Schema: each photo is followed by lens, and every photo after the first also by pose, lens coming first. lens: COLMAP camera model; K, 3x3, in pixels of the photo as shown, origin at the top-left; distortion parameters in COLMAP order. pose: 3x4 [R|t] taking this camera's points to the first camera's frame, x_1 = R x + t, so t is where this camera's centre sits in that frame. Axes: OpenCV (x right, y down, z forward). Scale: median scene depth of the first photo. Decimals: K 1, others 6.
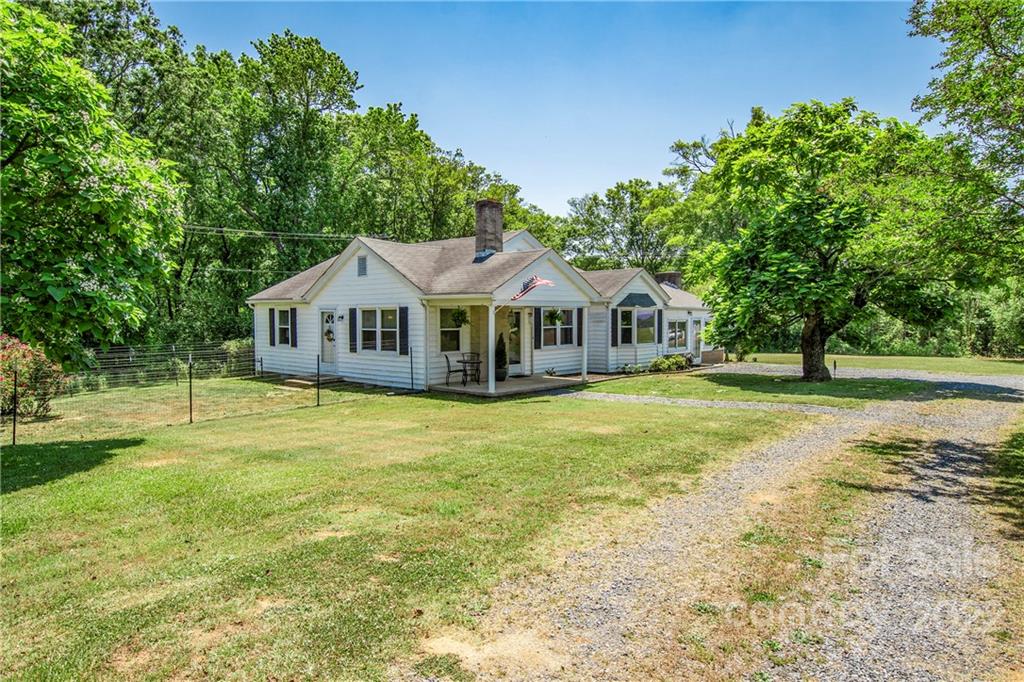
lens RADIAL K [[617.1, 0, 512.4], [0, 617.1, 339.7], [0, 0, 1]] dist [-0.004910, 0.001051]
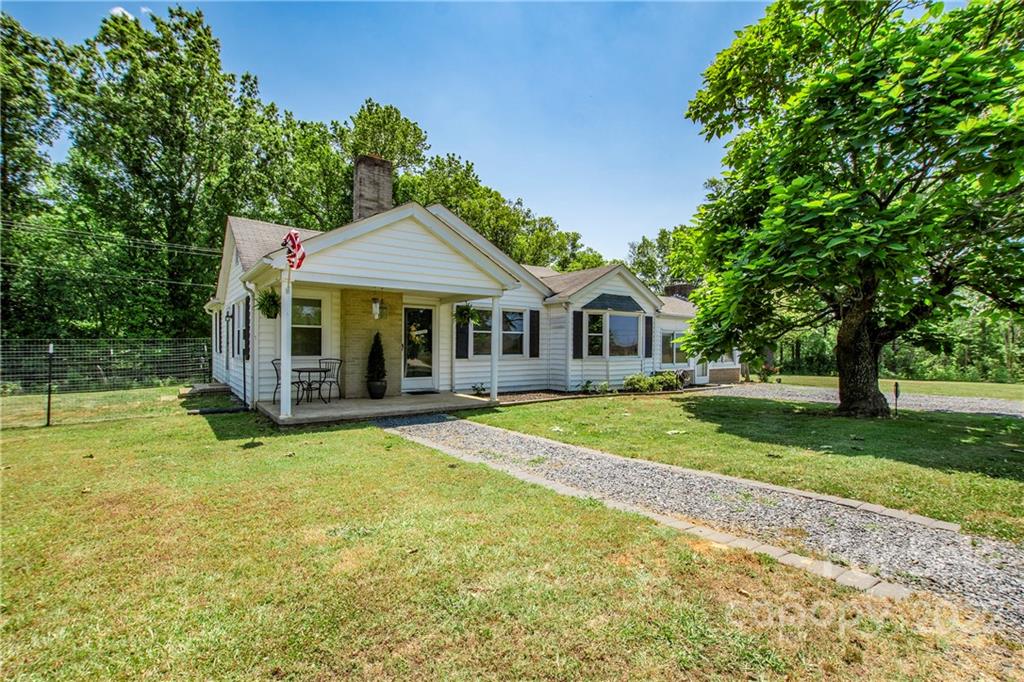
lens RADIAL K [[459.9, 0, 510.4], [0, 459.9, 341.2], [0, 0, 1]] dist [-0.022376, 0.002706]
pose [[0.982866, 0.010505, -0.184023, 0.189631], [-0.018707, 0.998904, -0.042894, 0.015662], [0.183370, 0.045601, 0.981986, 0.402499]]
